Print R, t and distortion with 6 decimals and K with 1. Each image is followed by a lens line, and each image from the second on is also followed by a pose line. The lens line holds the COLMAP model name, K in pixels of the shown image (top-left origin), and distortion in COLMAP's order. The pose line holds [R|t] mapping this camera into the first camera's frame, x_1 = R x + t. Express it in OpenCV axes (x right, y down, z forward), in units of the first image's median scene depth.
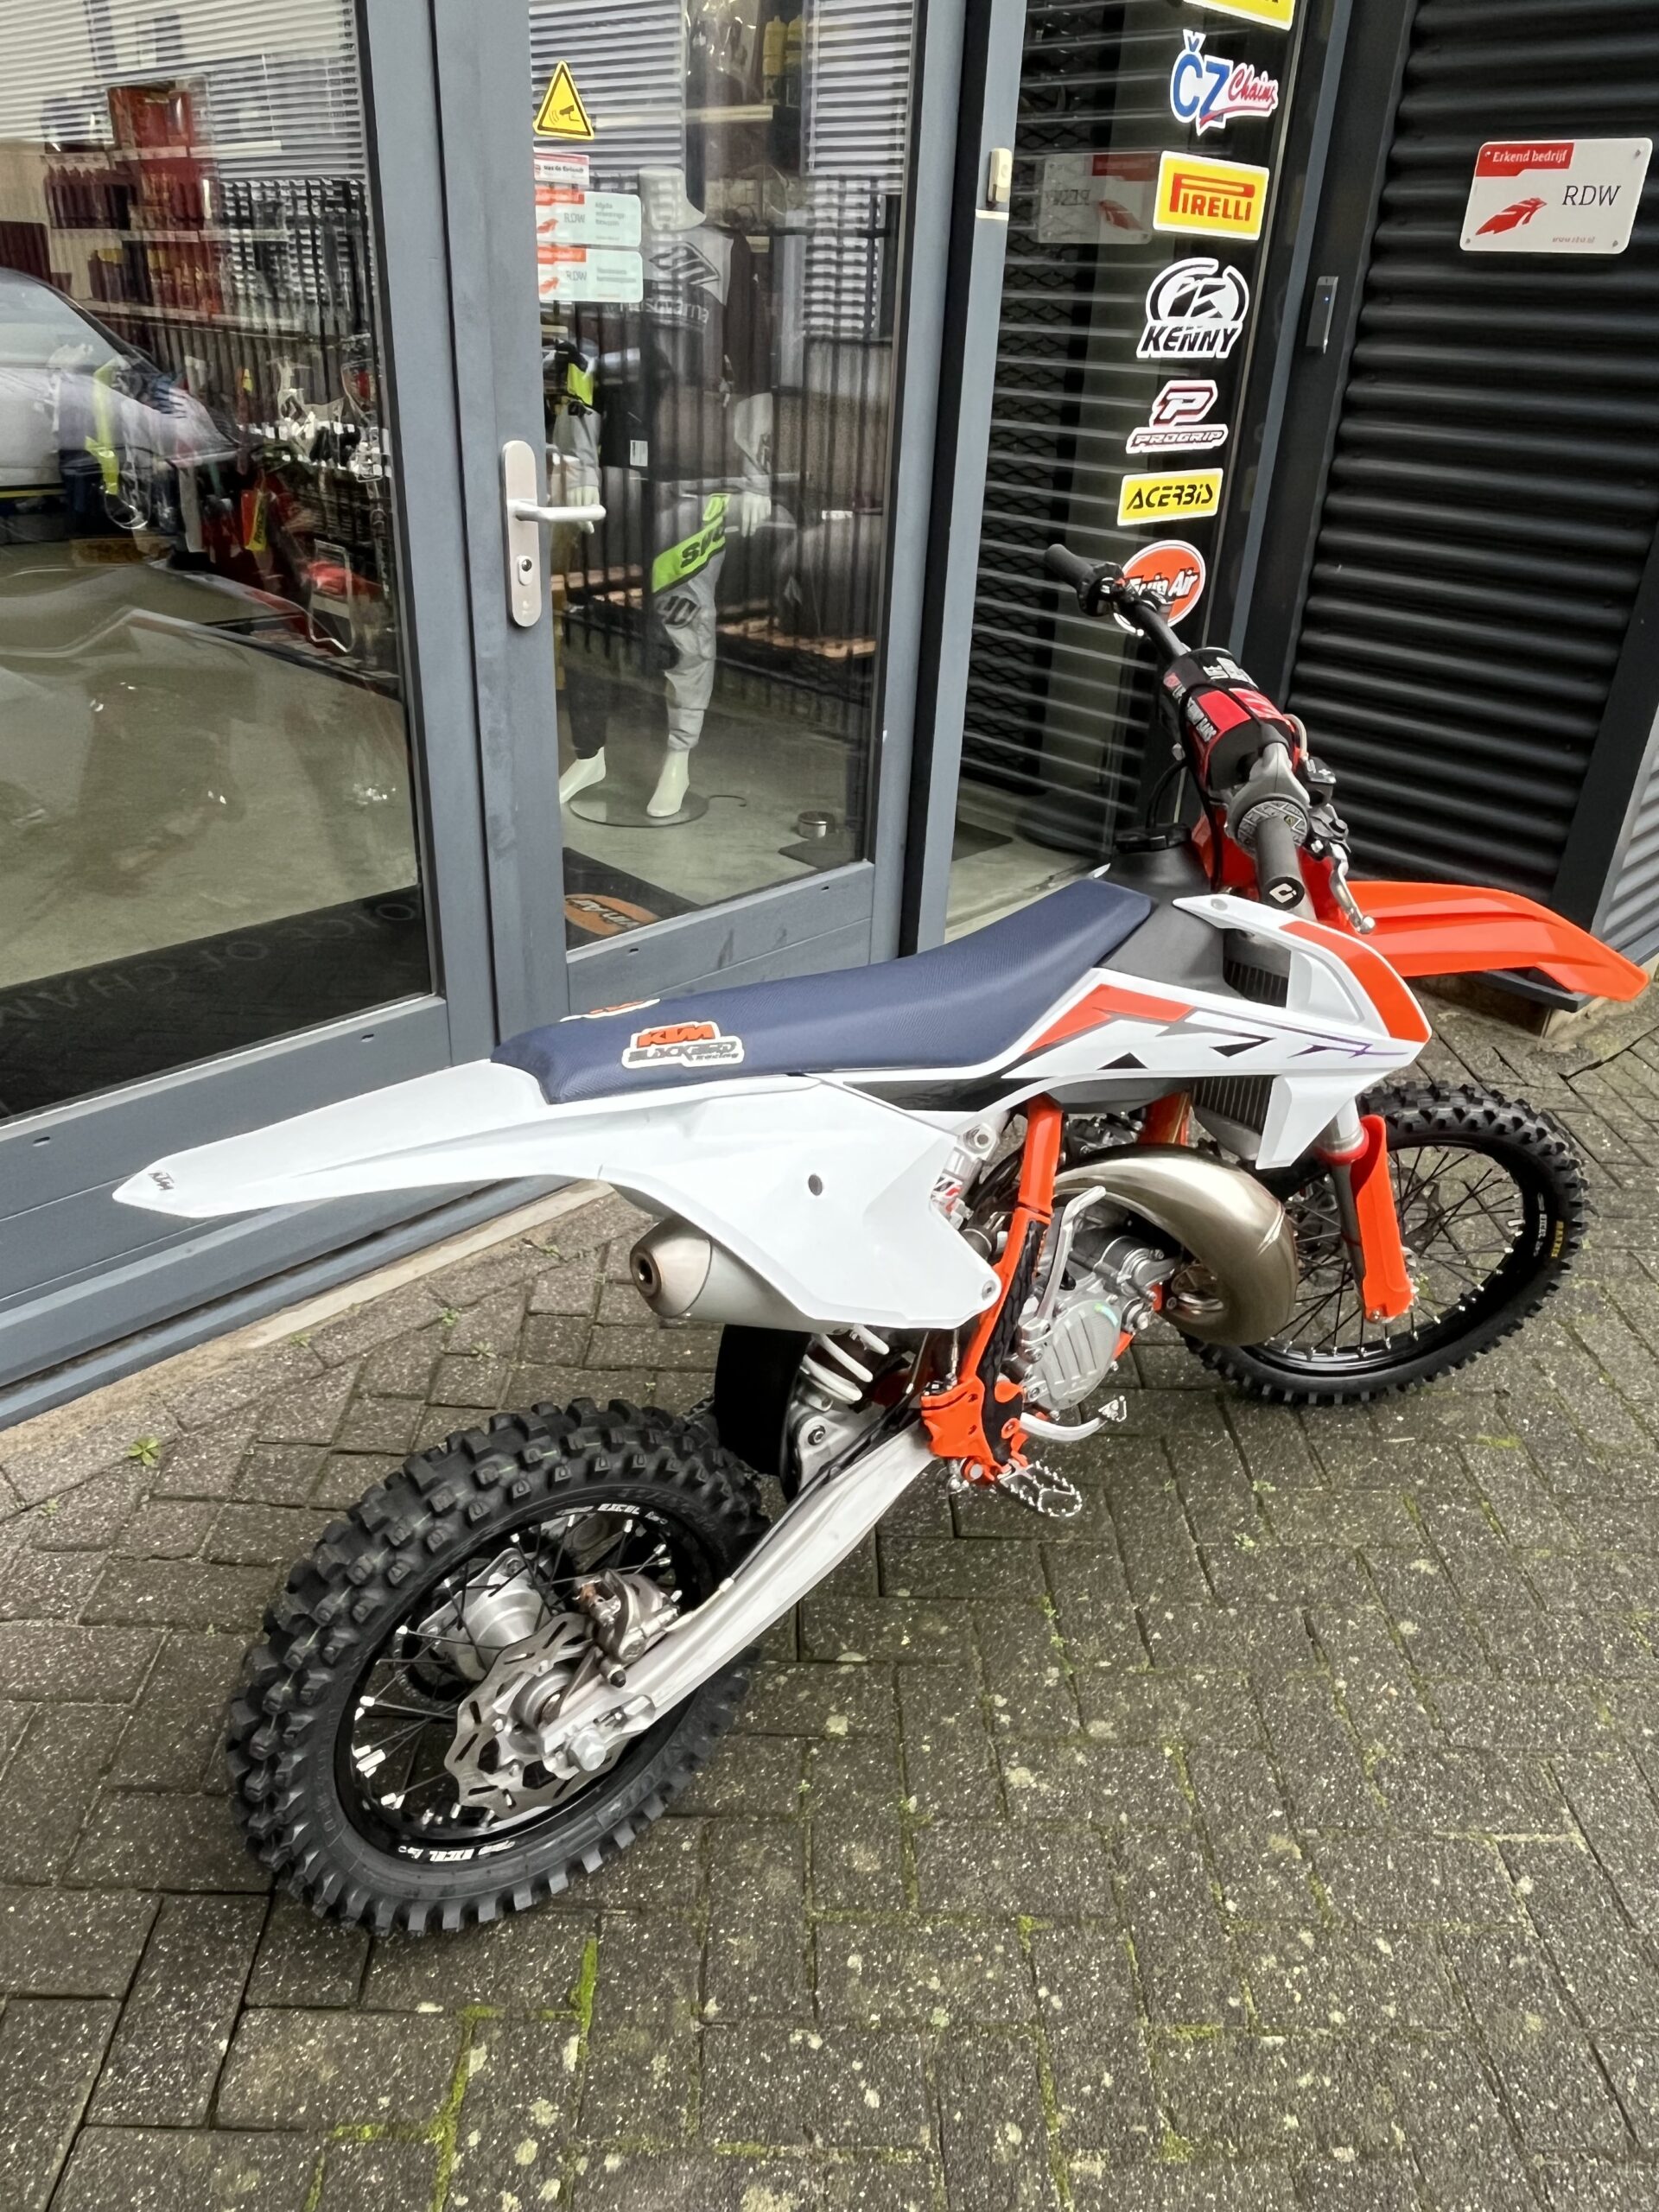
lens RADIAL K [[1490.3, 0, 817.7], [0, 1490.3, 1085.2], [0, 0, 1]] dist [-0.001715, -0.003604]
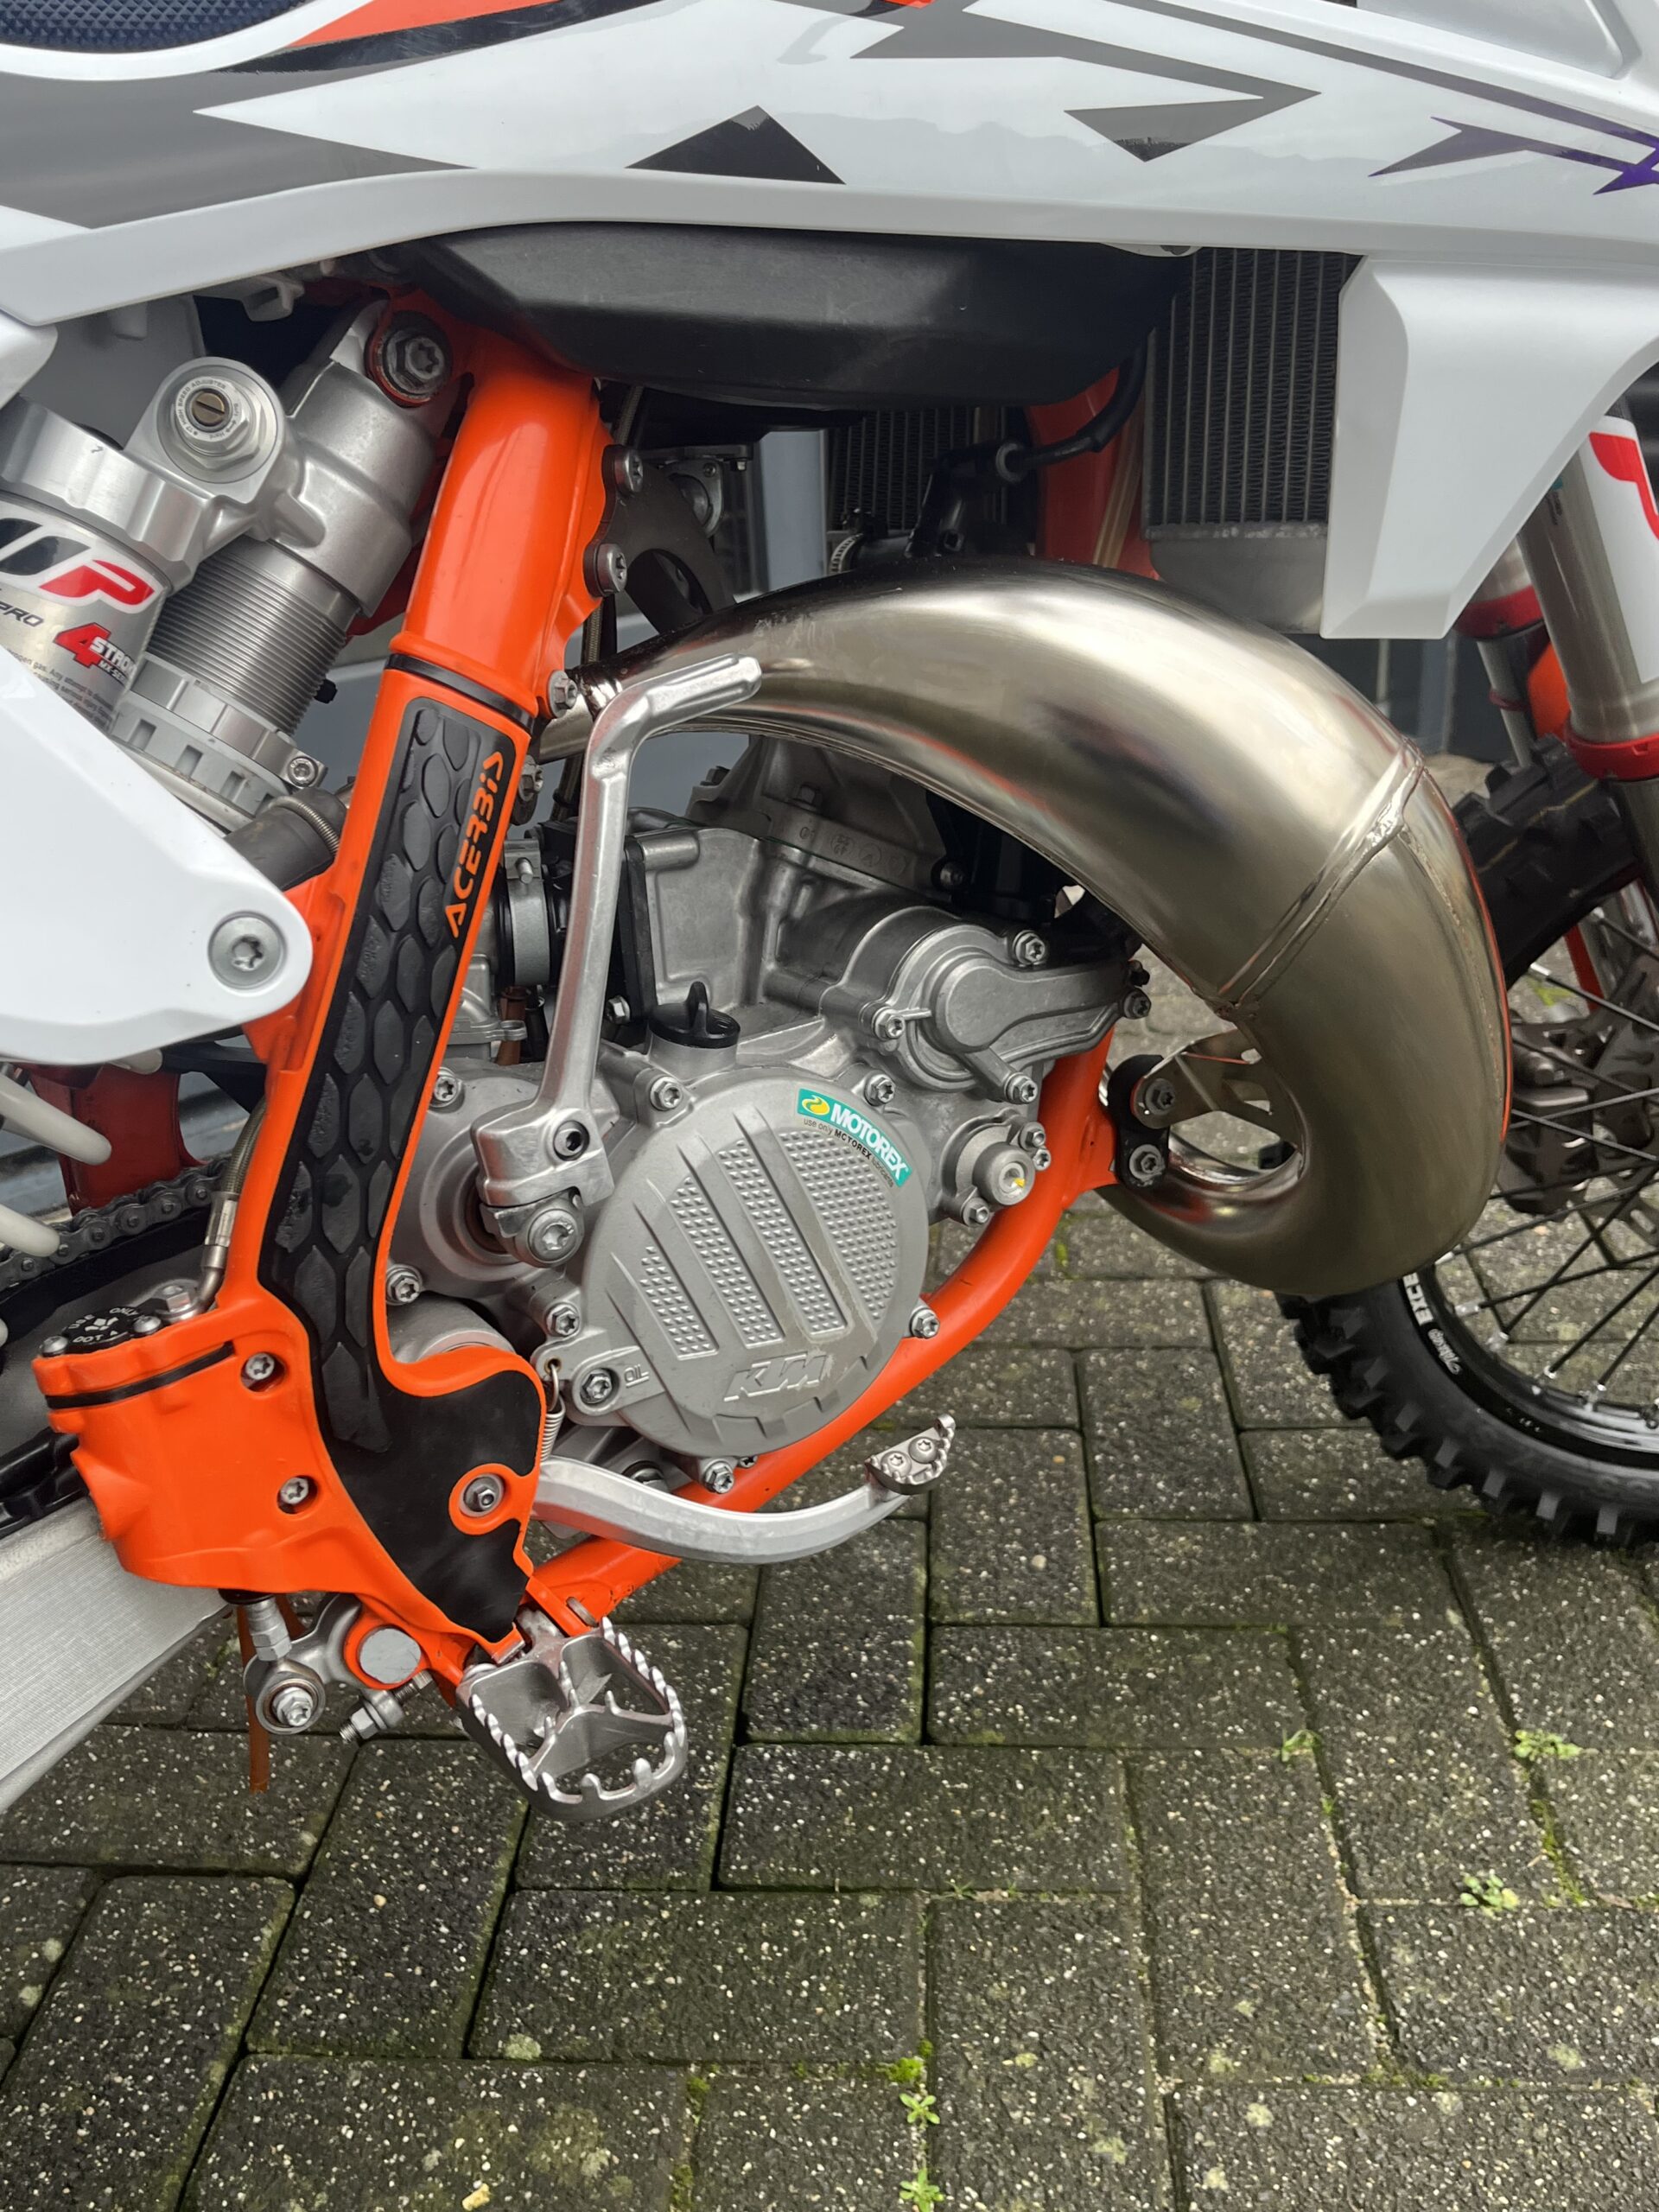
lens RADIAL K [[1947.5, 0, 829.5], [0, 1947.5, 1106.0], [0, 0, 1]] dist [0.031500, -0.016340]
pose [[0.992403, -0.055930, -0.109579, 0.175997], [0.046119, 0.994864, -0.090109, 0.138774], [0.114056, 0.084371, 0.989885, 0.451710]]
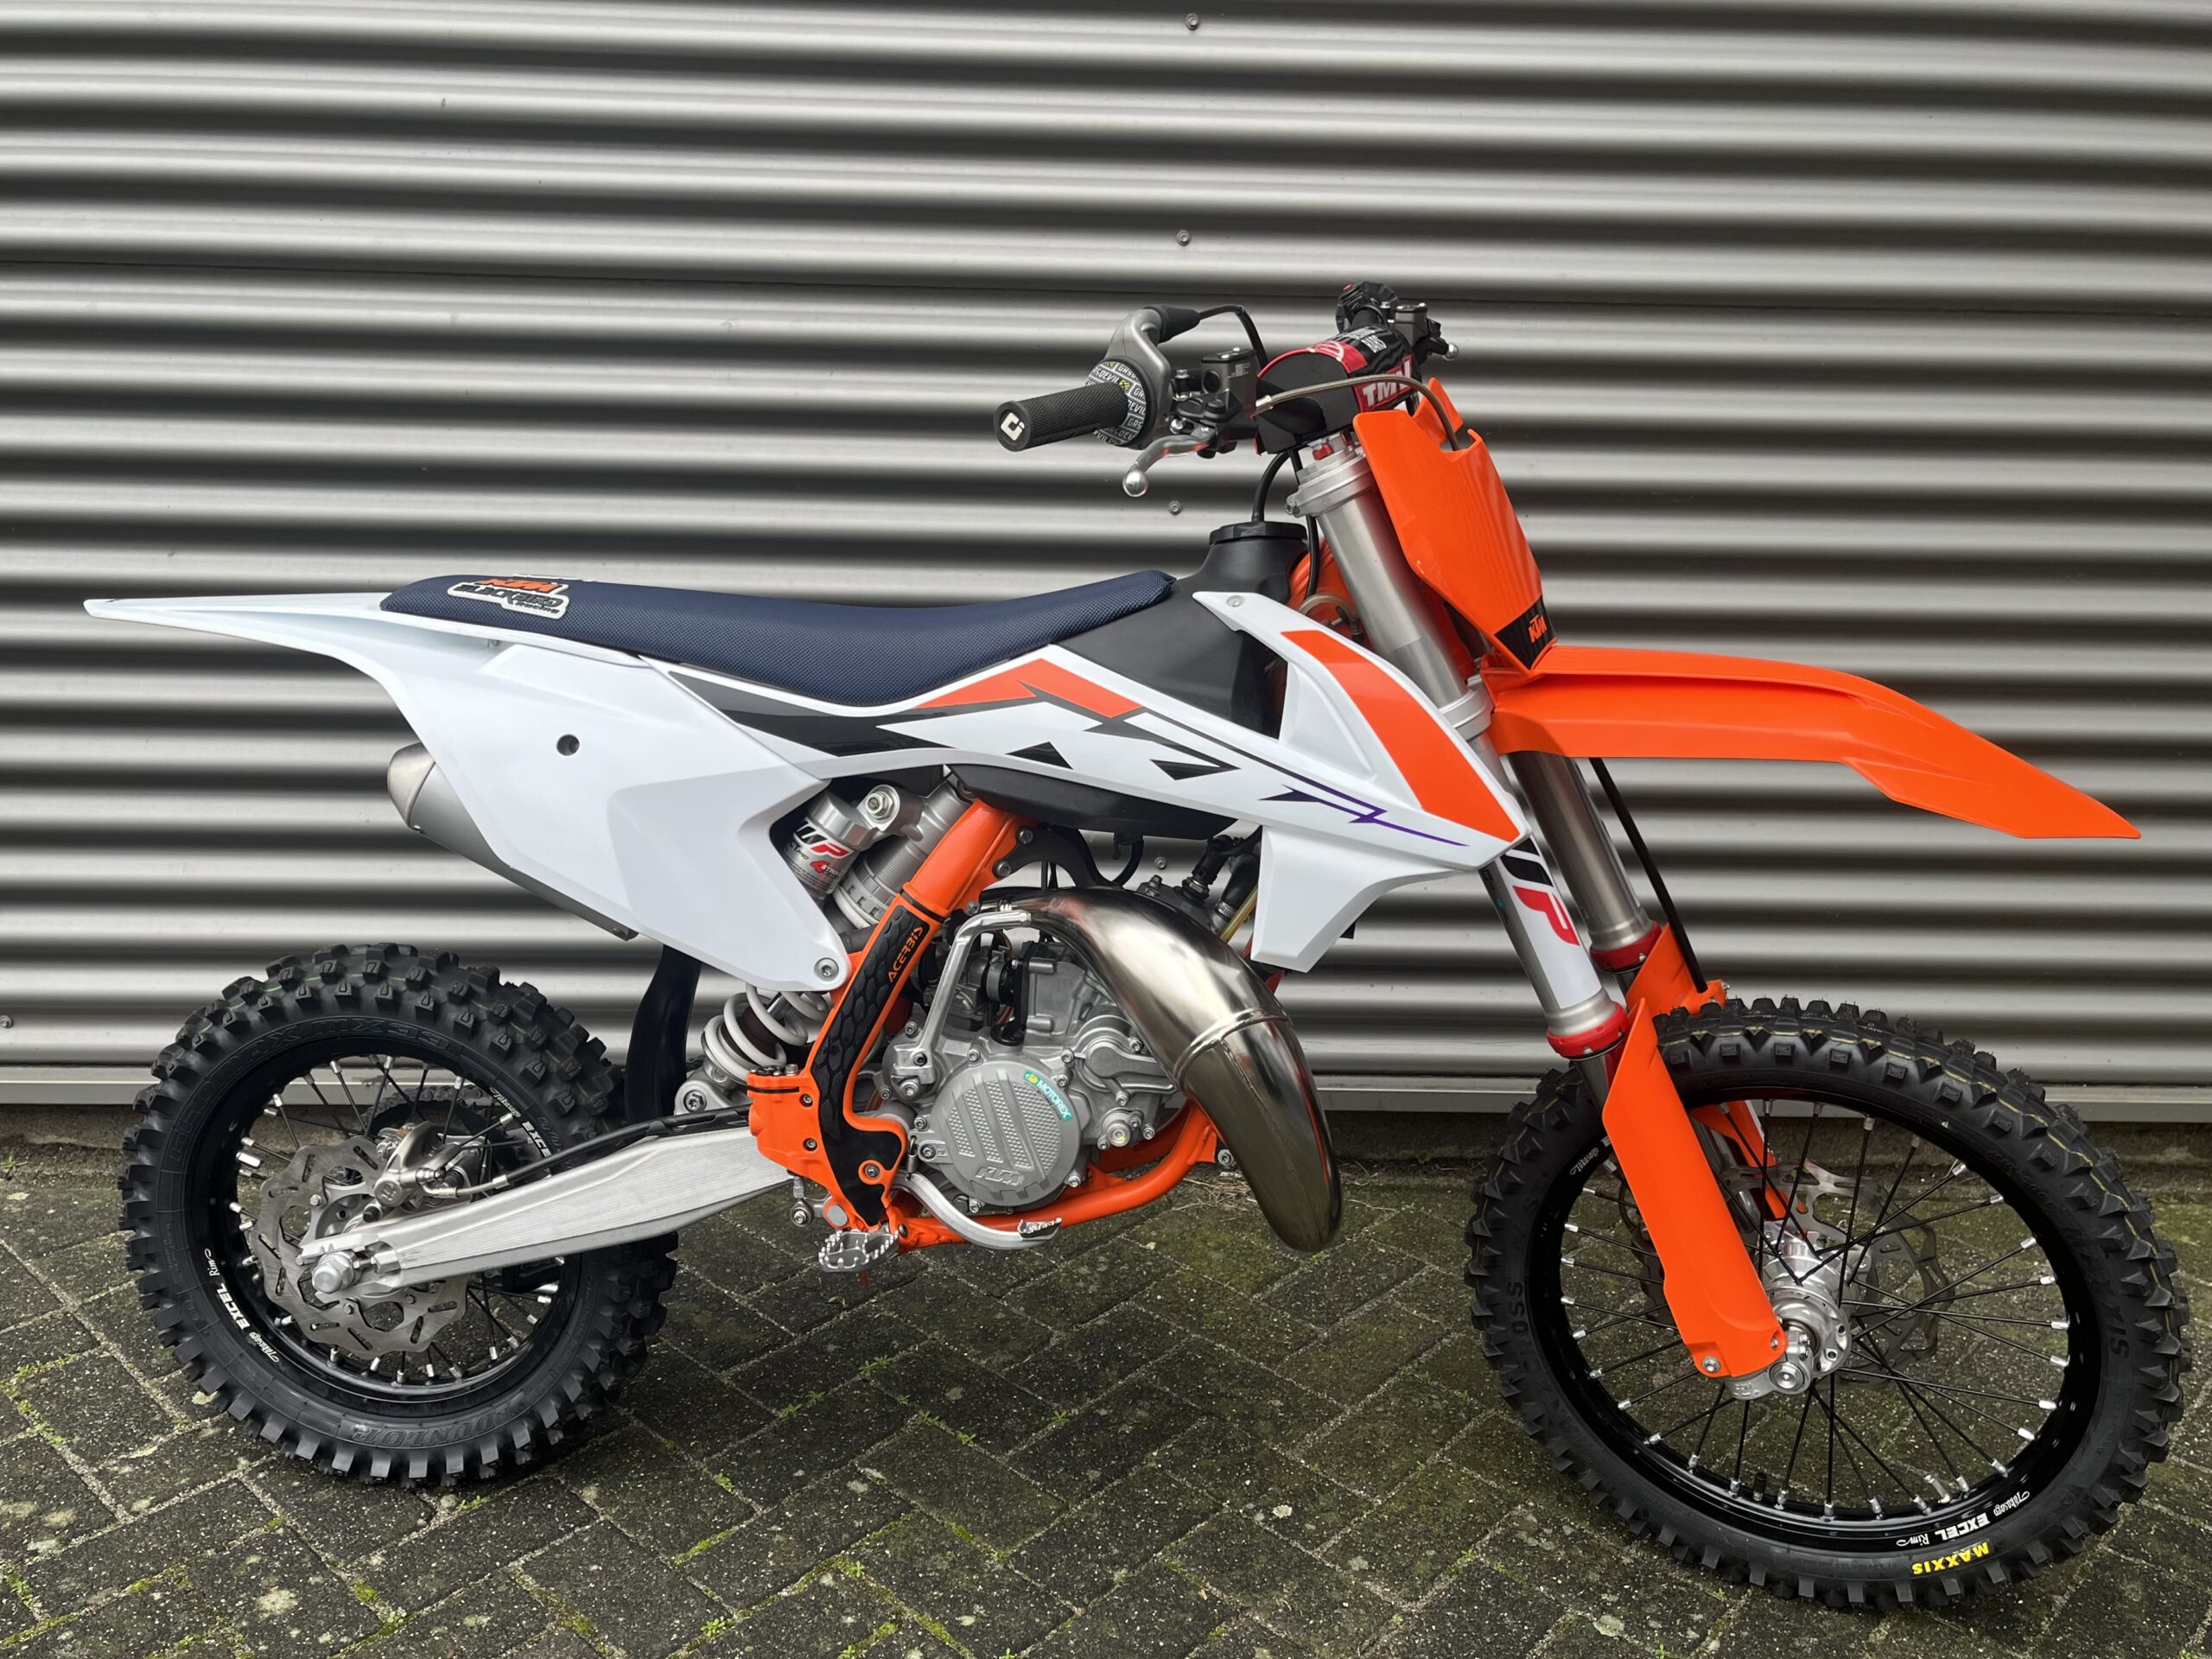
lens RADIAL K [[1839.9, 0, 1106.0], [0, 1839.9, 829.5], [0, 0, 1]] dist [0.033933, -0.008457]
pose [[0.737540, 0.155076, -0.657256, 0.636666], [-0.295690, 0.949176, -0.107856, 0.087221], [0.607125, 0.273892, 0.745910, 0.185427]]
